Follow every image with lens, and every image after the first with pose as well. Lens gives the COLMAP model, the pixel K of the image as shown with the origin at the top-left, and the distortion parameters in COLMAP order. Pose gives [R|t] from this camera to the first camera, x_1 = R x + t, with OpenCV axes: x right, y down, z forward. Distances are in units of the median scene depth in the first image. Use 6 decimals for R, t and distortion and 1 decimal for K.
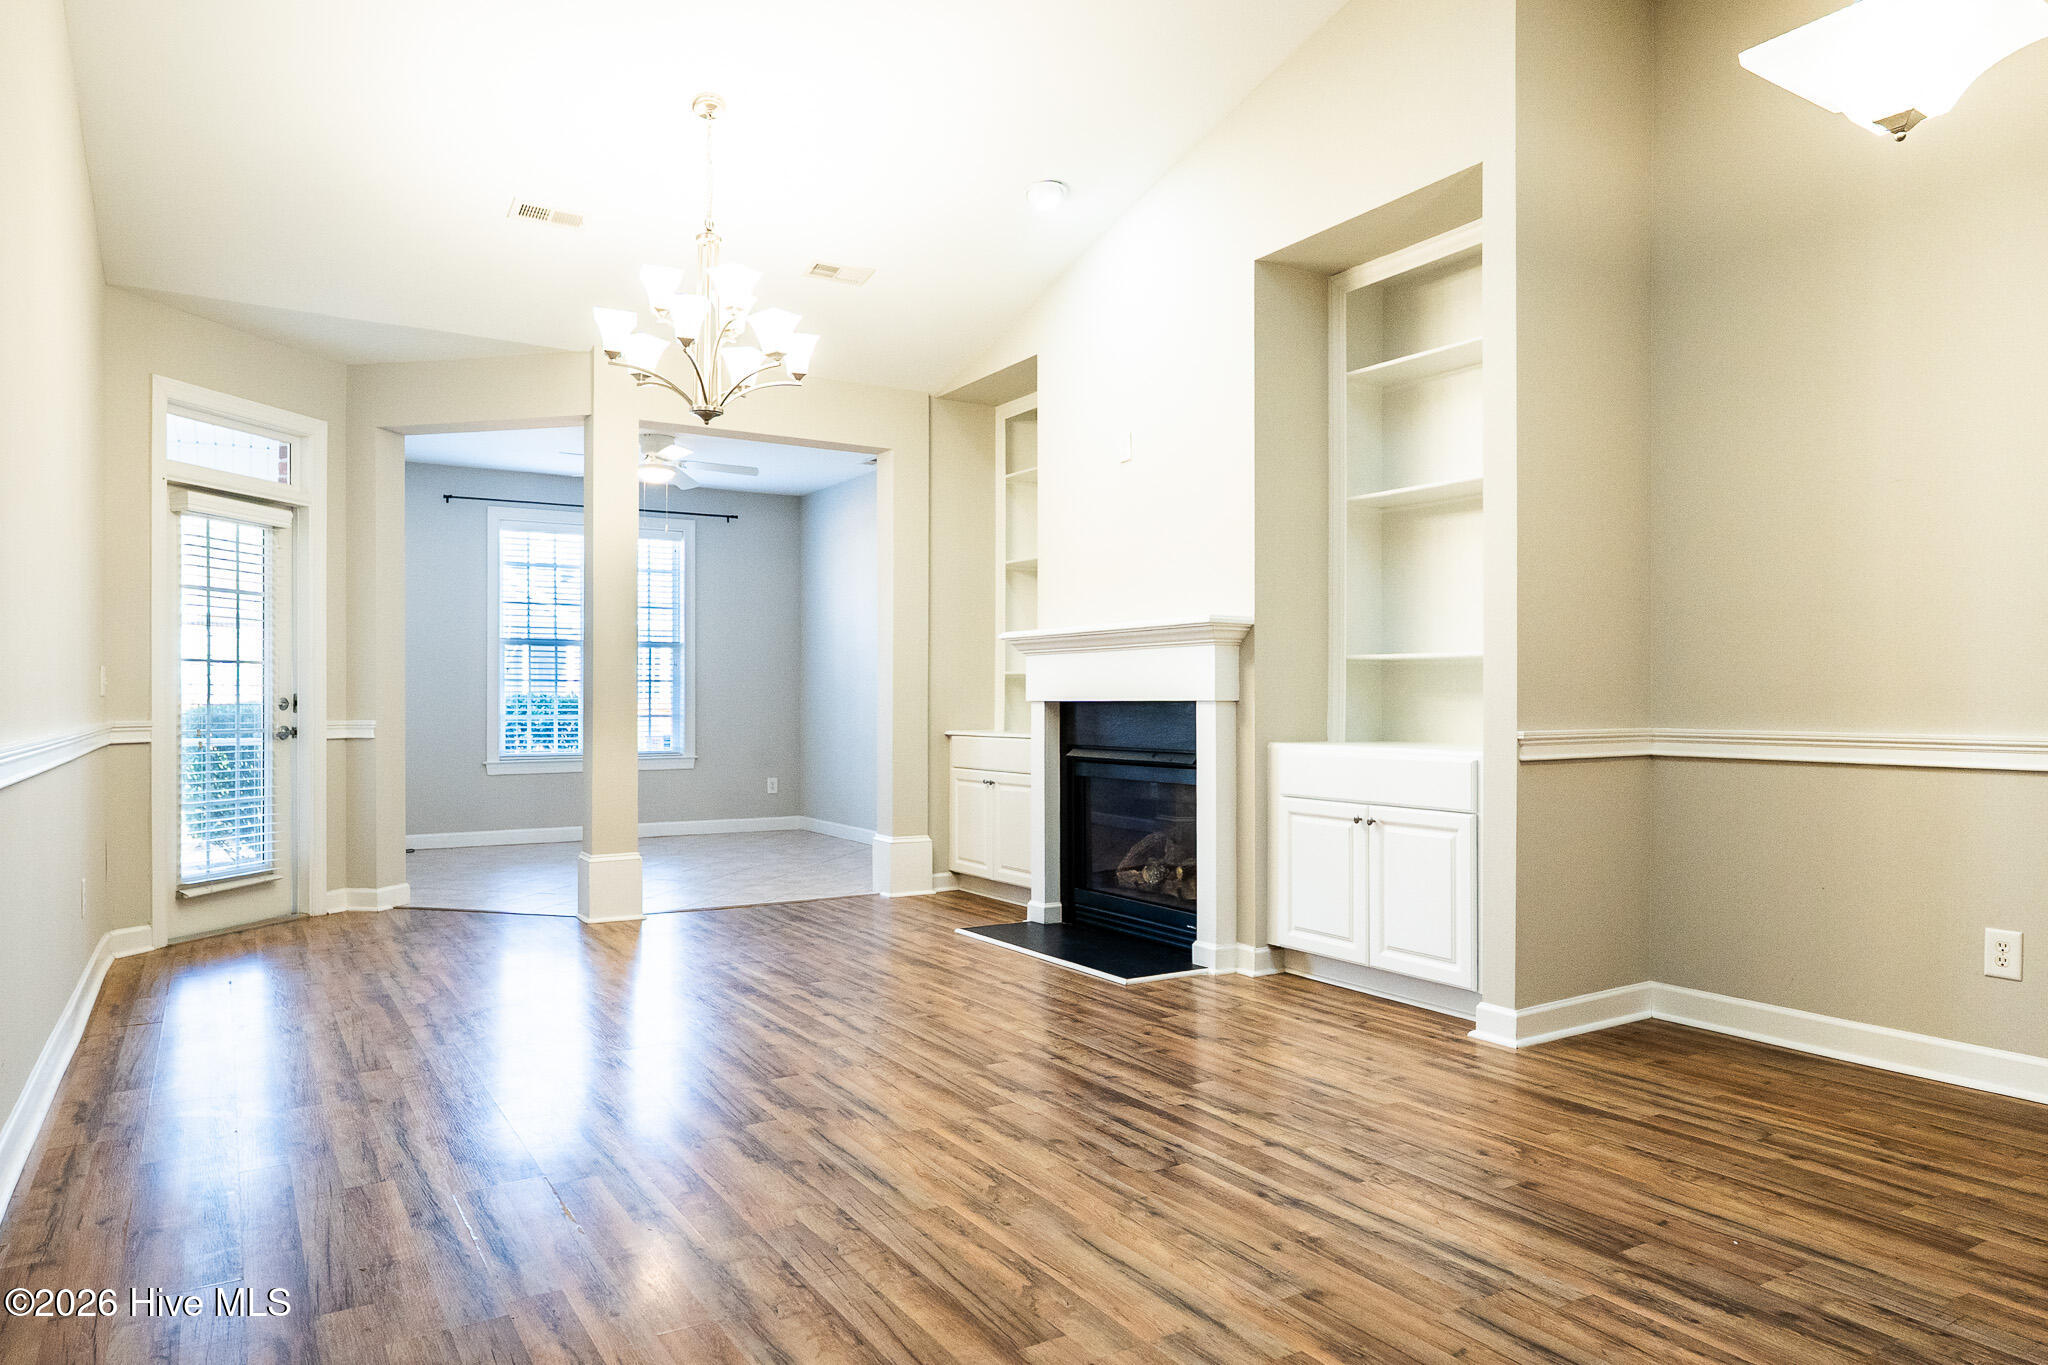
lens RADIAL K [[1269.8, 0, 1022.4], [0, 1269.8, 691.3], [0, 0, 1]] dist [-0.048108, -0.001164]
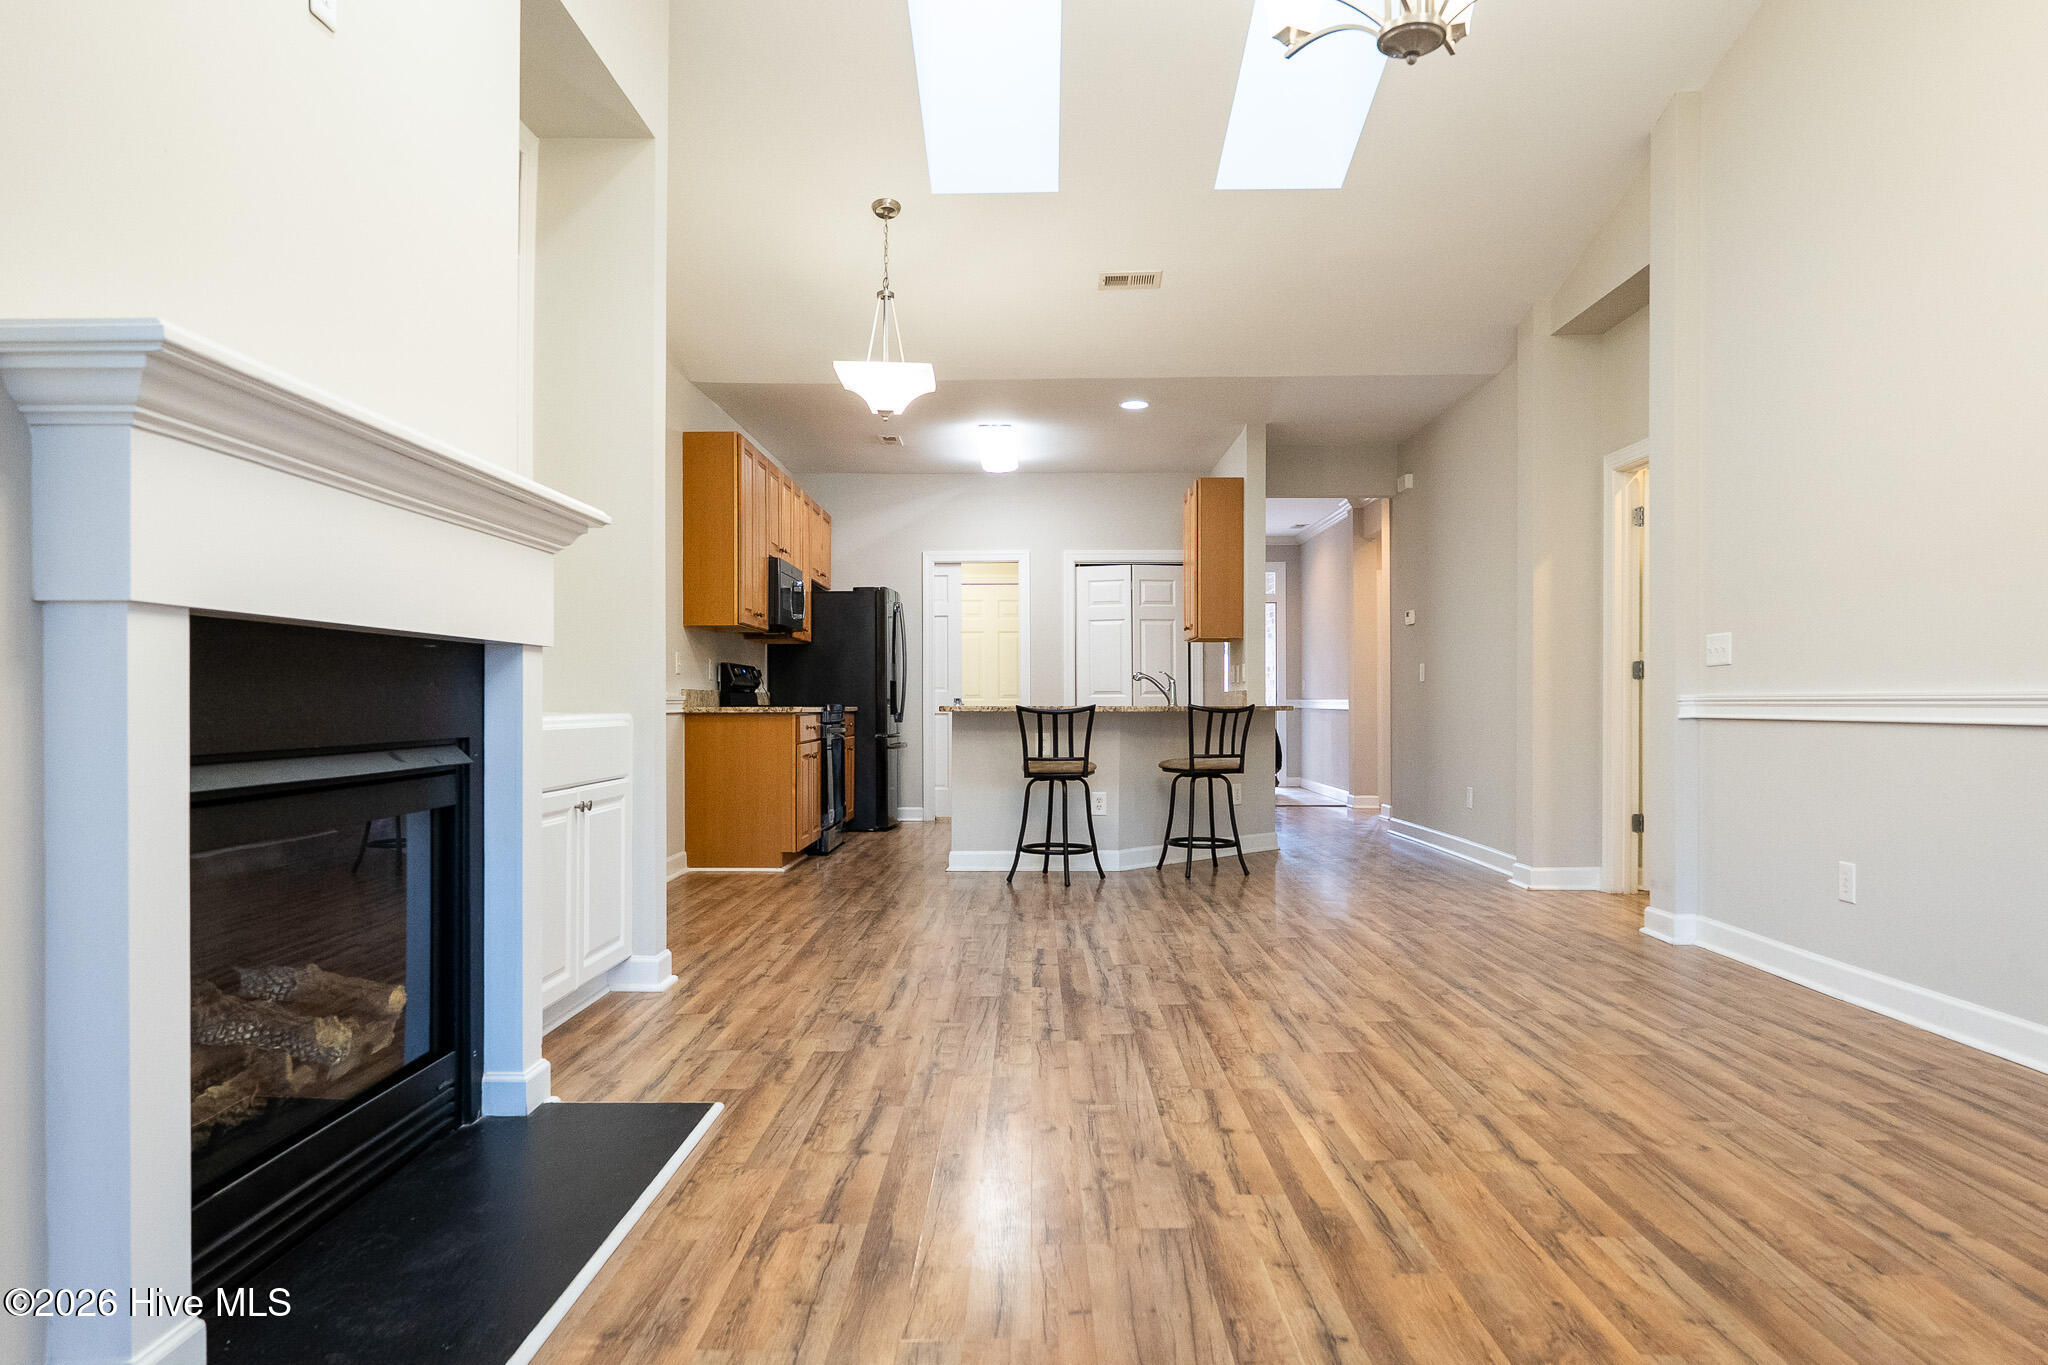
lens RADIAL K [[1269.8, 0, 1023.1], [0, 1269.8, 684.1], [0, 0, 1]] dist [-0.048108, -0.001164]
pose [[-0.841218, 0.006567, 0.540656, -0.470134], [-0.002466, 0.999869, -0.015982, 0.044052], [-0.540690, -0.014778, -0.841092, 1.809381]]
